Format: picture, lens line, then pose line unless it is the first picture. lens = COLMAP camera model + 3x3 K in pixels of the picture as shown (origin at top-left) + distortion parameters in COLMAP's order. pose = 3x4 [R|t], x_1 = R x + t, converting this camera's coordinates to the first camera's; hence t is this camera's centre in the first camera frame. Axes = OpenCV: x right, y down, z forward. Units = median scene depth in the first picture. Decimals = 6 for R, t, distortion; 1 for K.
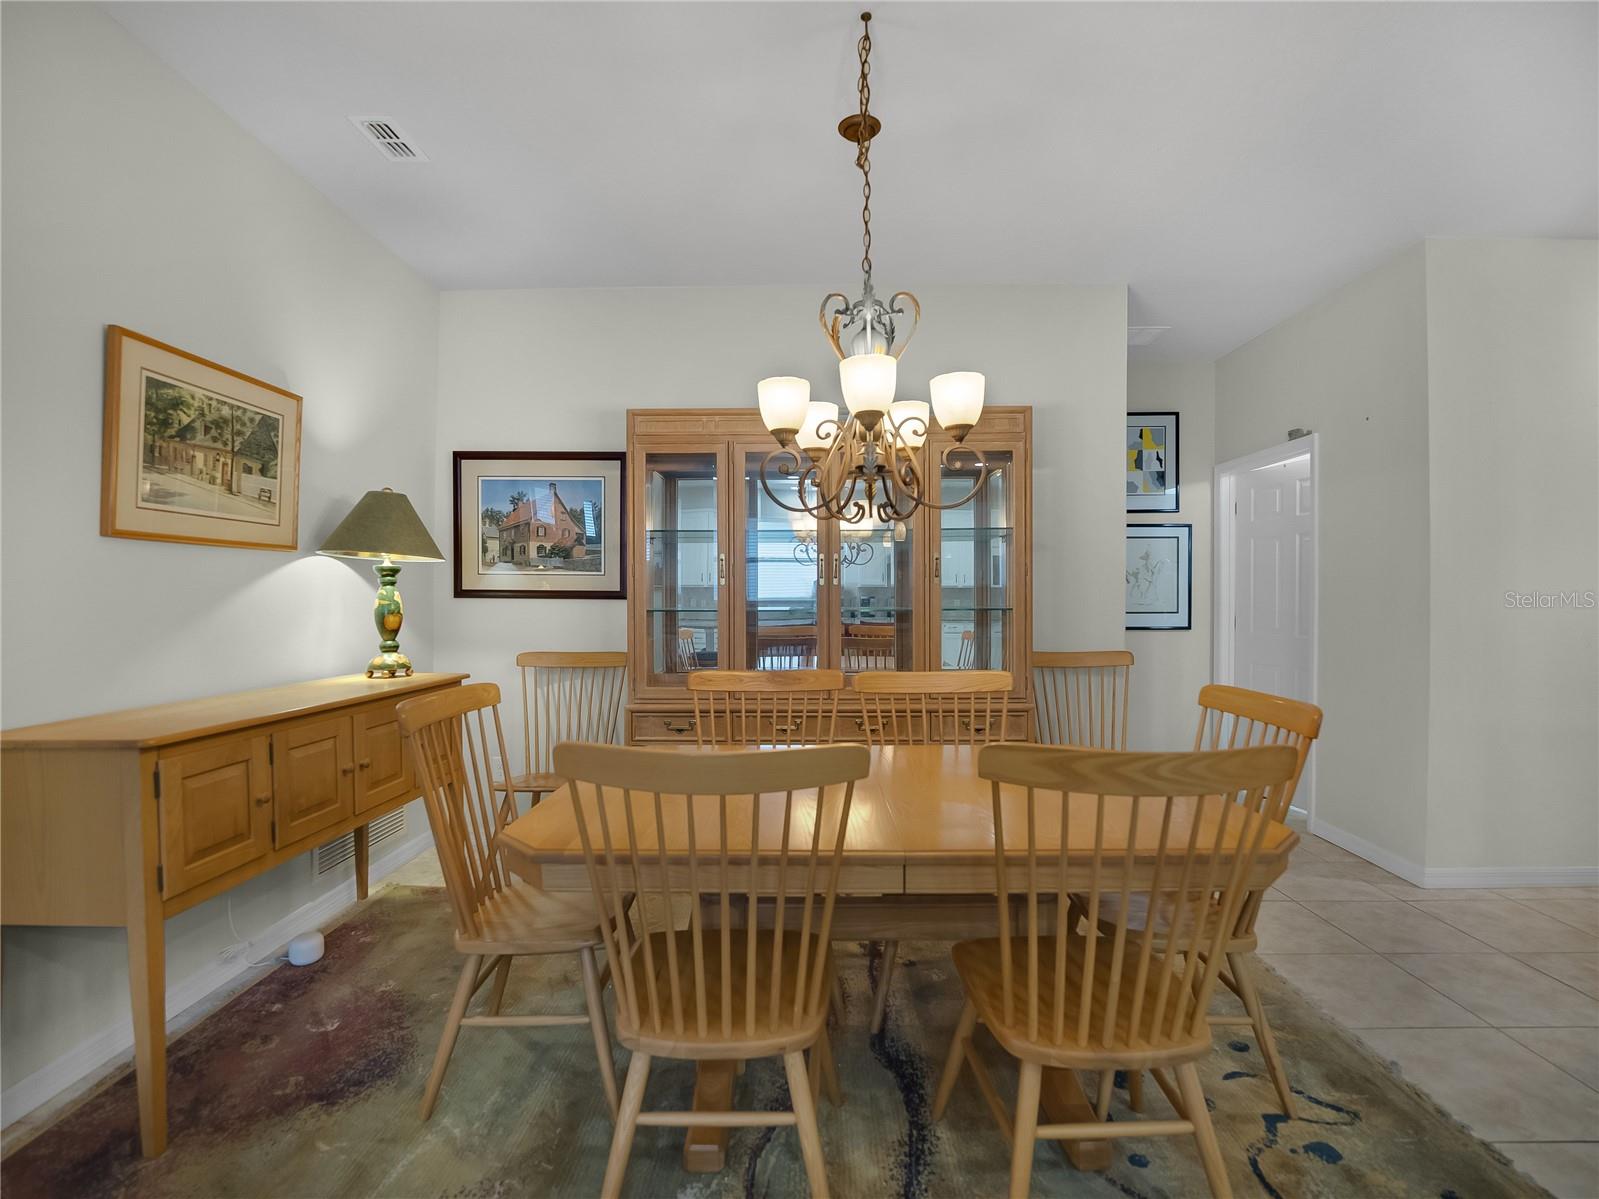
lens RADIAL K [[754.3, 0, 805.5], [0, 754.3, 596.9], [0, 0, 1]] dist [-0.021029, -0.000522]
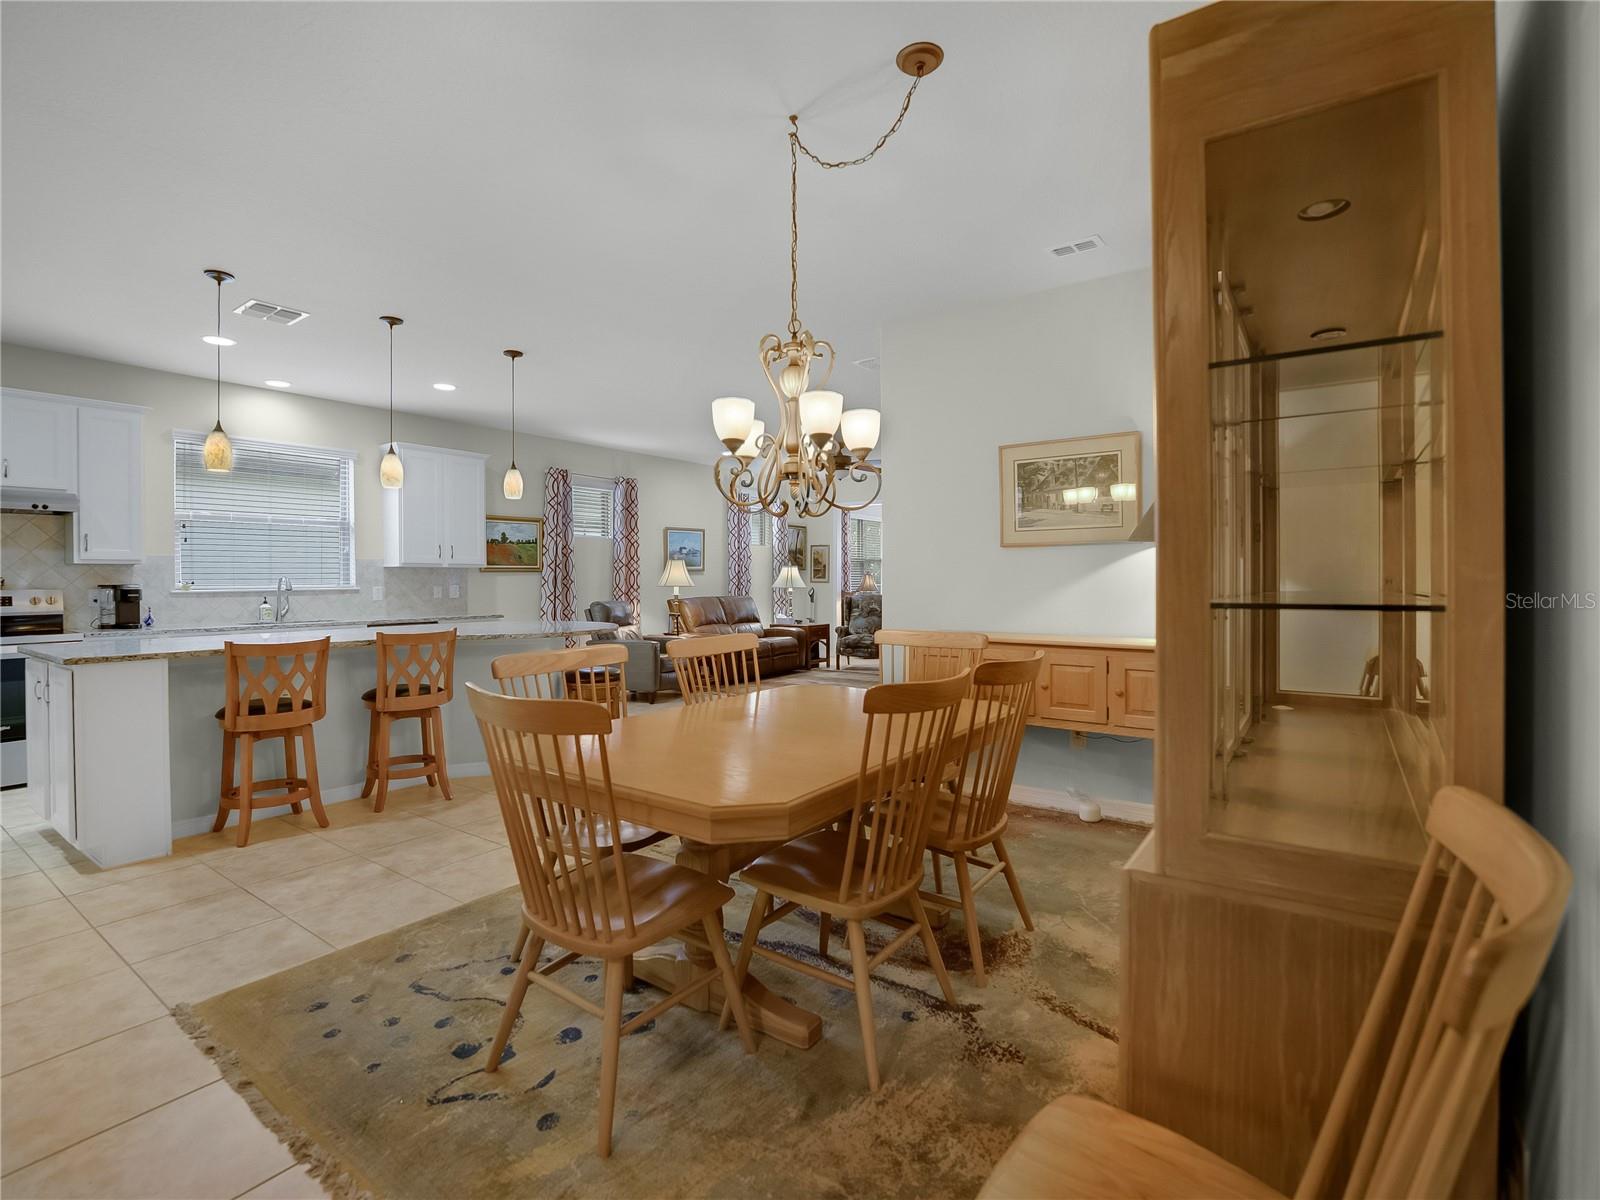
lens RADIAL K [[760.3, 0, 789.9], [0, 760.3, 579.2], [0, 0, 1]] dist [-0.026041, 0.000737]
pose [[-0.590612, 0.001816, -0.806954, 0.903010], [0.002864, 0.999996, 0.000155, 0.005091], [0.806951, -0.002220, -0.590614, 1.409208]]
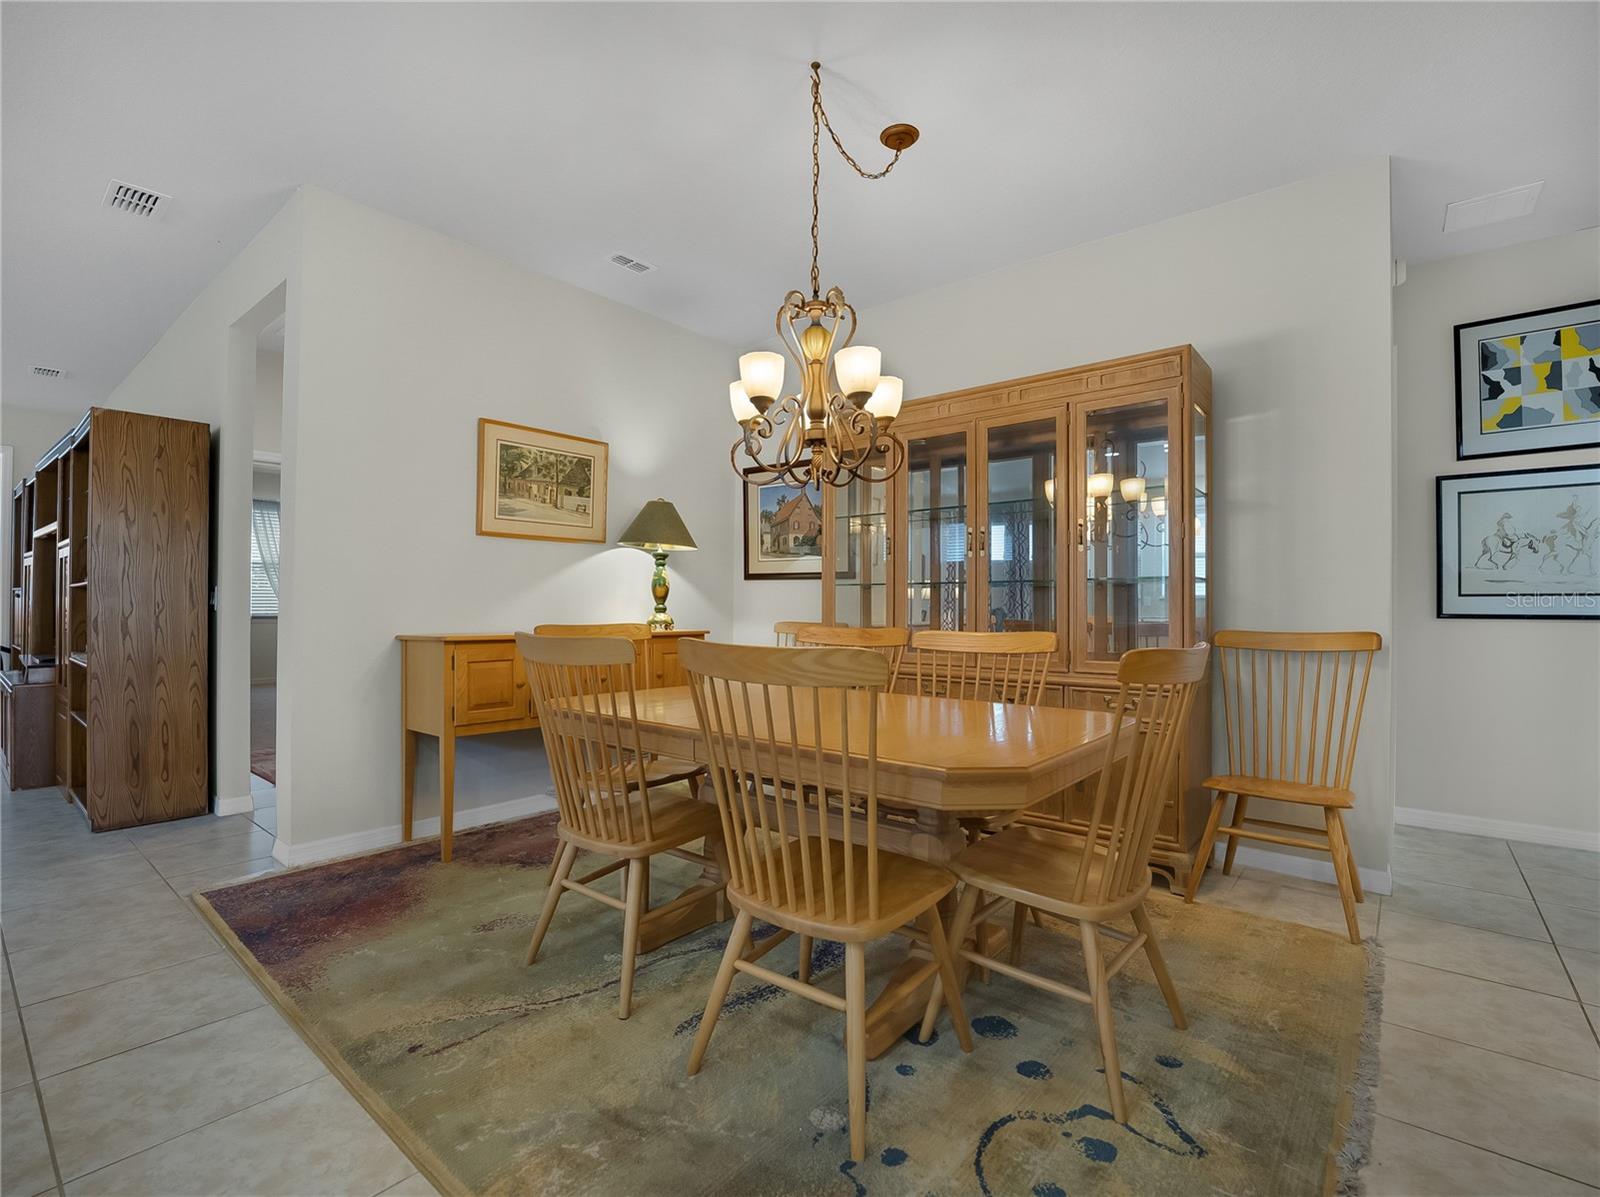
lens RADIAL K [[760.8, 0, 800.0], [0, 760.8, 598.5], [0, 0, 1]] dist [-0.023418, 0.001598]
pose [[0.775156, -0.003026, -0.631763, 0.661214], [-0.005586, 0.999917, -0.011644, 0.071829], [0.631745, 0.012555, 0.775075, 0.049425]]
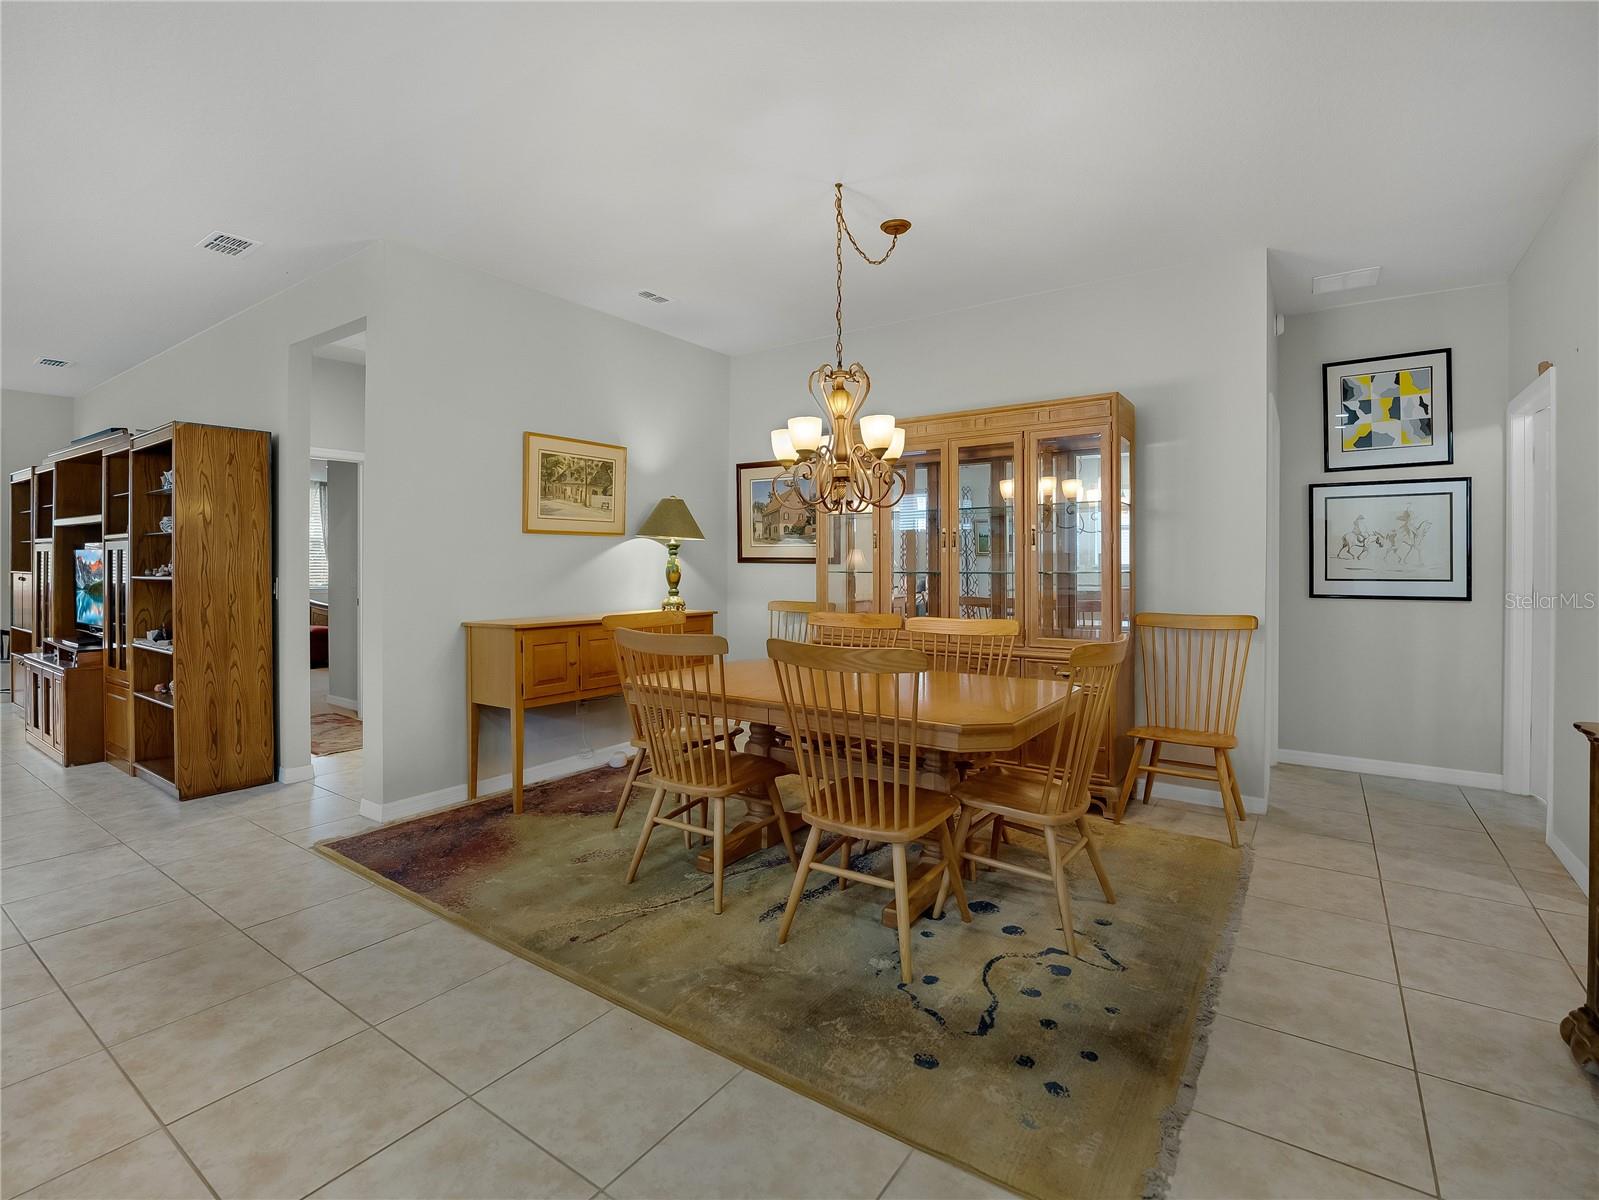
lens RADIAL K [[782.2, 0, 799.5], [0, 782.2, 558.8], [0, 0, 1]] dist [-0.015890, -0.000728]
pose [[0.826360, -0.002435, -0.563137, 0.742346], [-0.000507, 0.999987, -0.005068, 0.001749], [0.563142, 0.004474, 0.826348, -0.303855]]
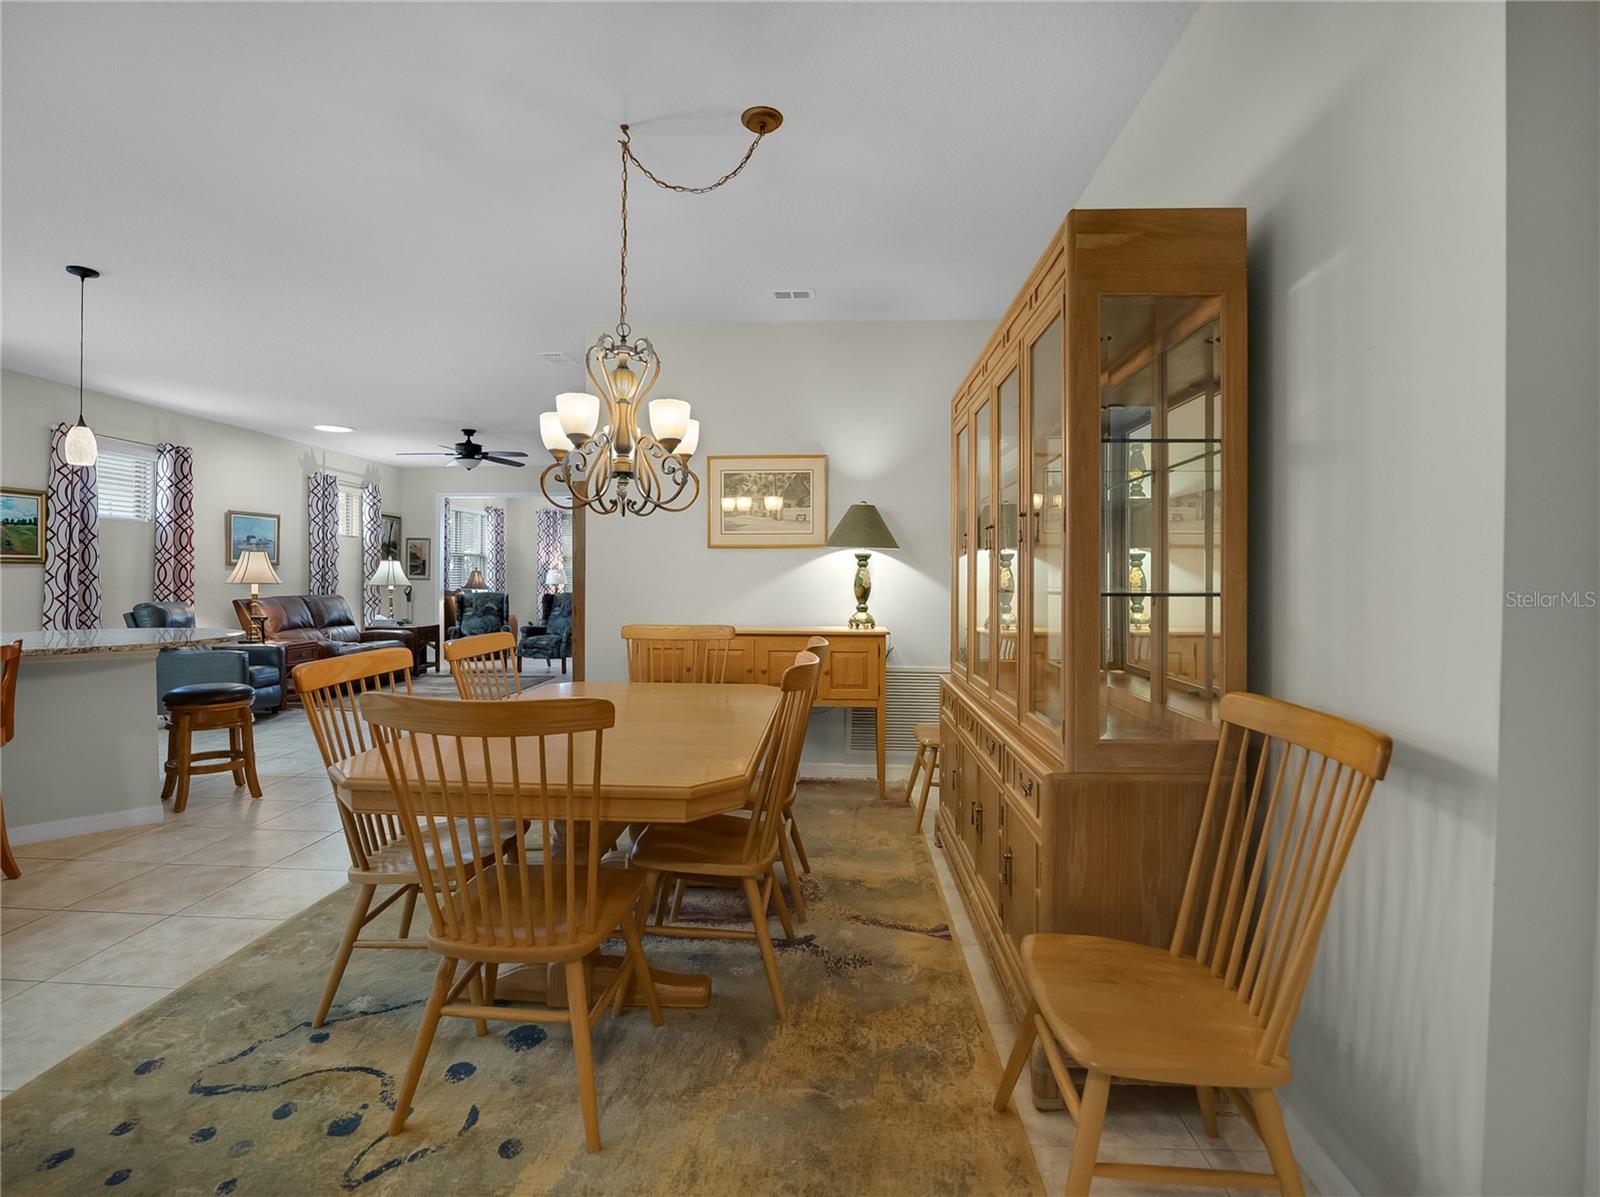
lens RADIAL K [[760.3, 0, 789.9], [0, 760.3, 577.7], [0, 0, 1]] dist [-0.026041, 0.000737]
pose [[-0.061599, 0.000242, -0.998101, 1.110015], [-0.003450, 0.999994, 0.000455, 0.006621], [0.998095, 0.003471, -0.061597, 1.104942]]
